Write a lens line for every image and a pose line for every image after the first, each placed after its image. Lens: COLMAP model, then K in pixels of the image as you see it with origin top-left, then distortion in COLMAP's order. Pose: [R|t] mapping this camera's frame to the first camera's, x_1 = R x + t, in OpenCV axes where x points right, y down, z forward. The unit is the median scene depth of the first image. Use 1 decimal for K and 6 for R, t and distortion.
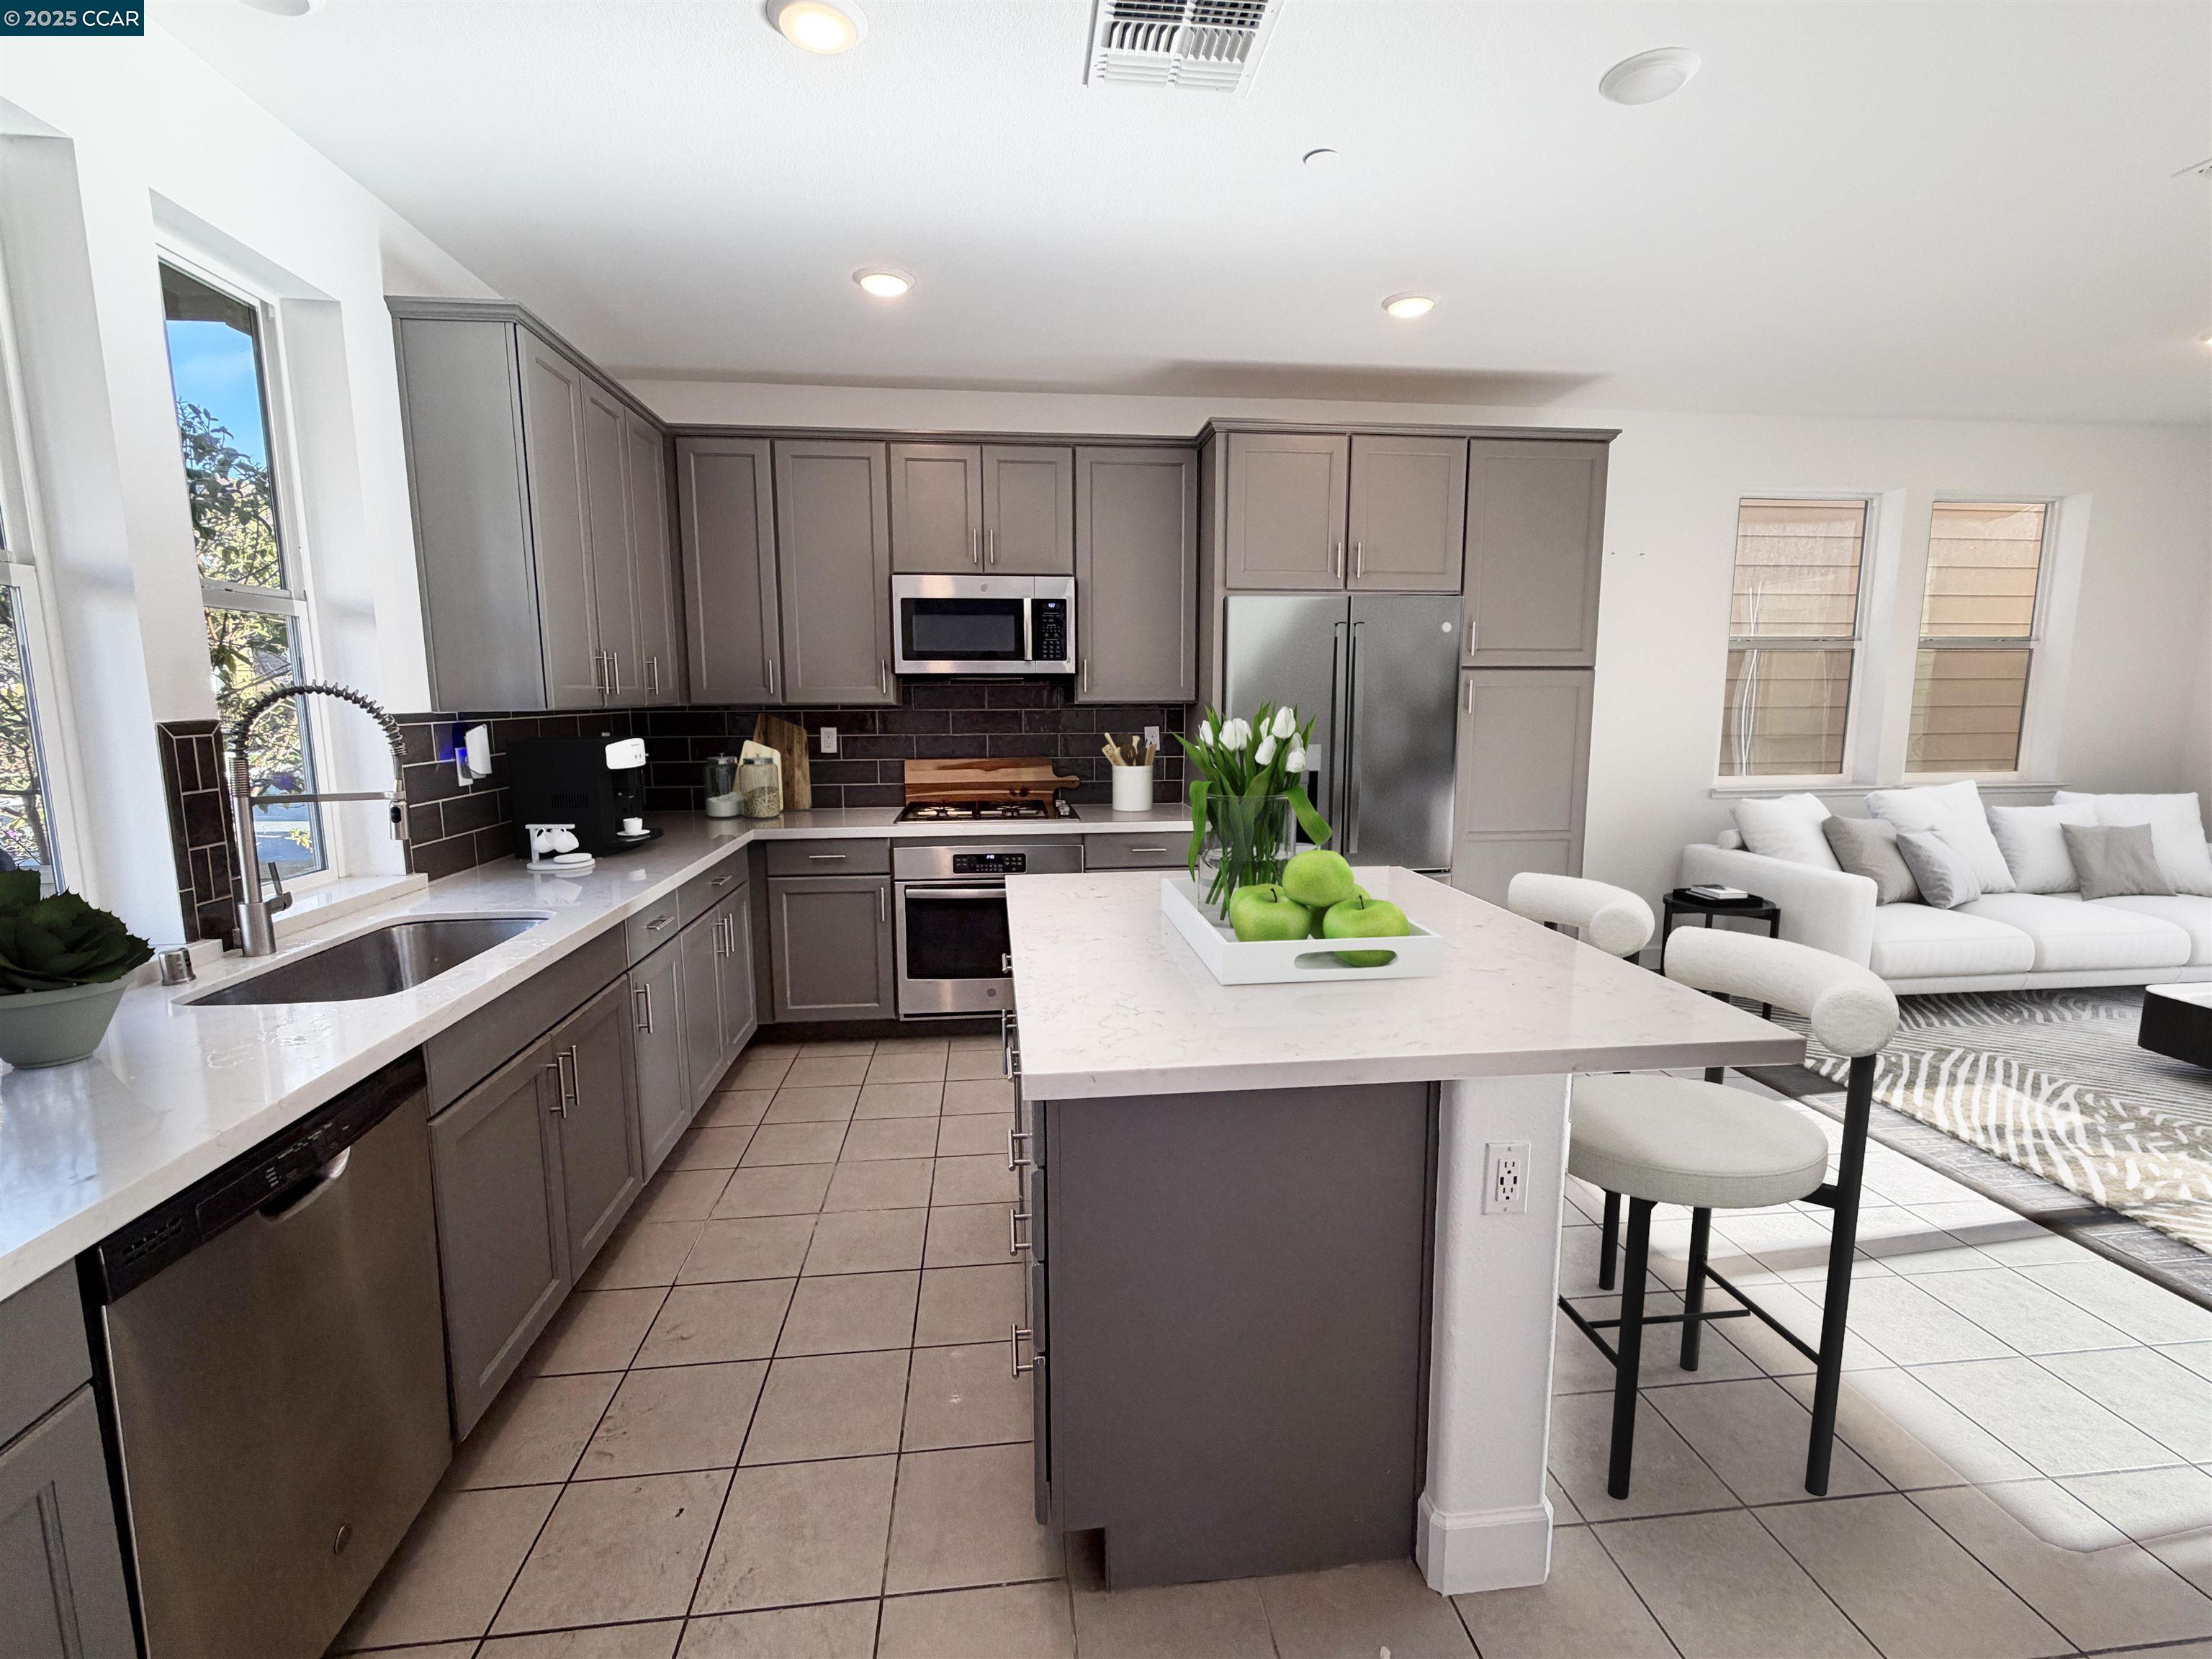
lens RADIAL K [[1017.9, 0, 1106.0], [0, 1017.9, 829.5], [0, 0, 1]] dist [0.008572, 0.000467]
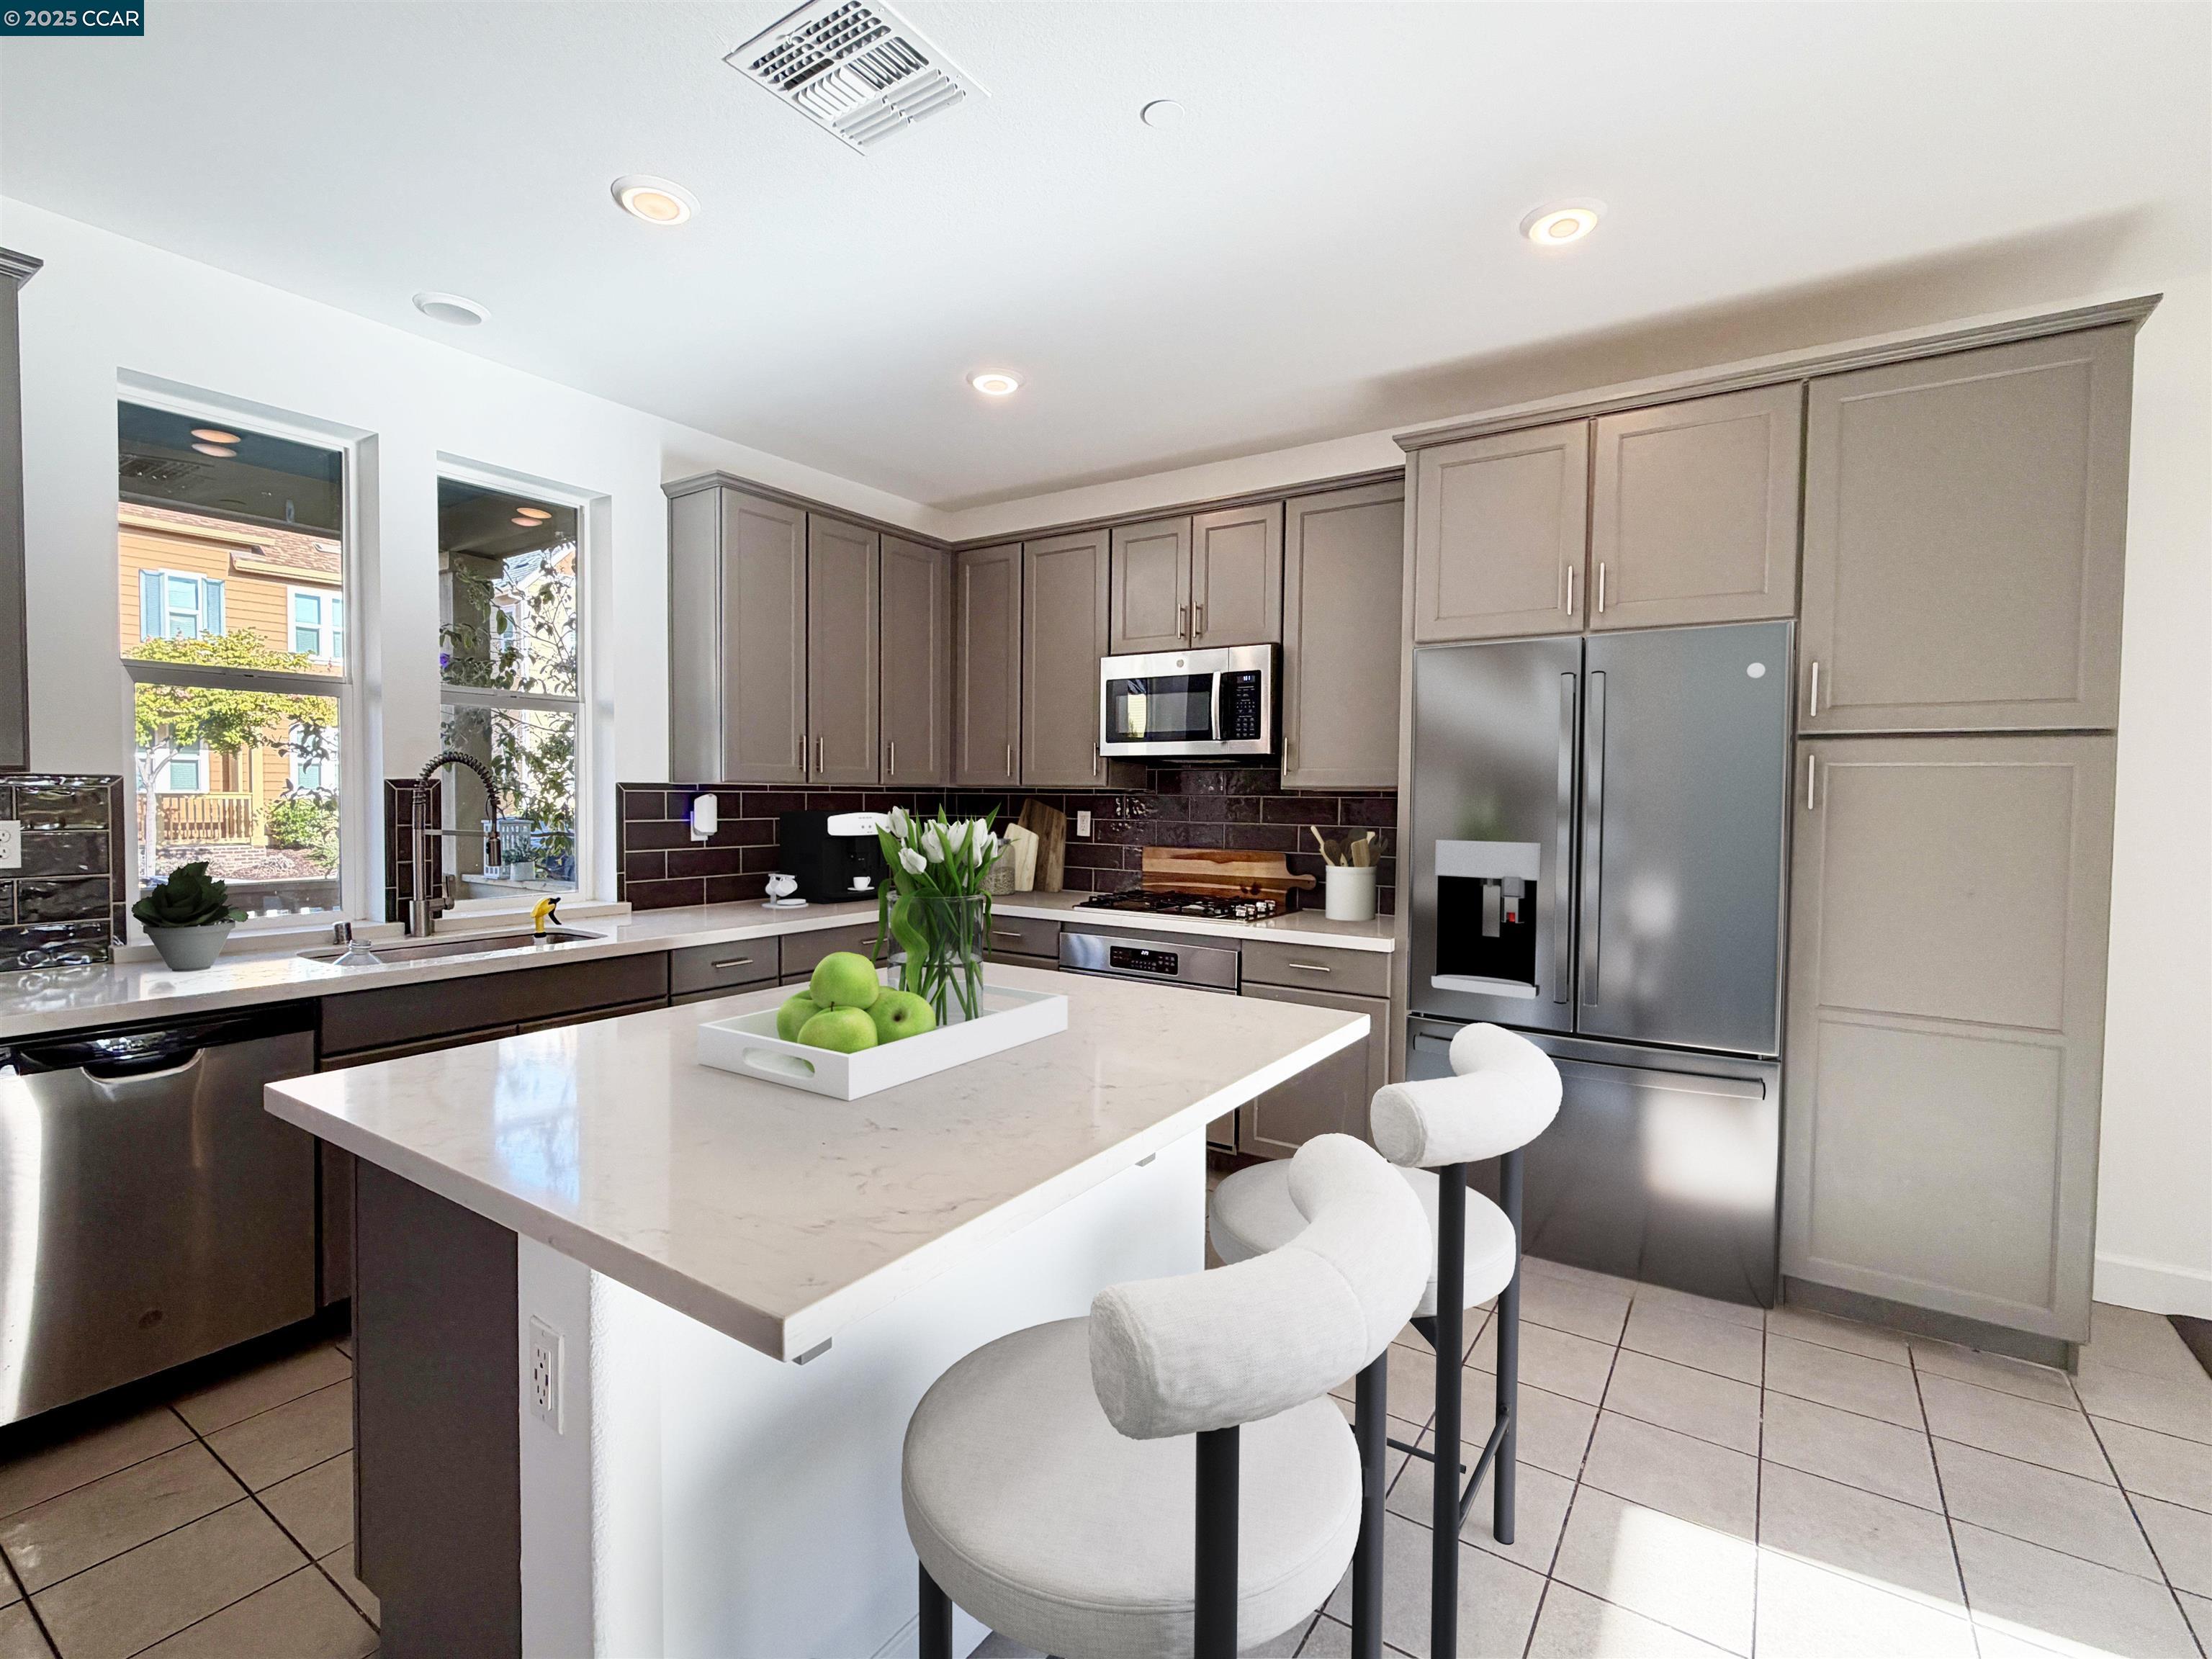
lens RADIAL K [[1045.1, 0, 1106.0], [0, 1045.1, 829.5], [0, 0, 1]] dist [0.002024, 0.000024]
pose [[0.752128, 0.033078, -0.658186, 0.458975], [-0.102614, 0.992436, -0.067384, -0.015713], [0.650979, 0.118220, 0.749833, 0.255185]]
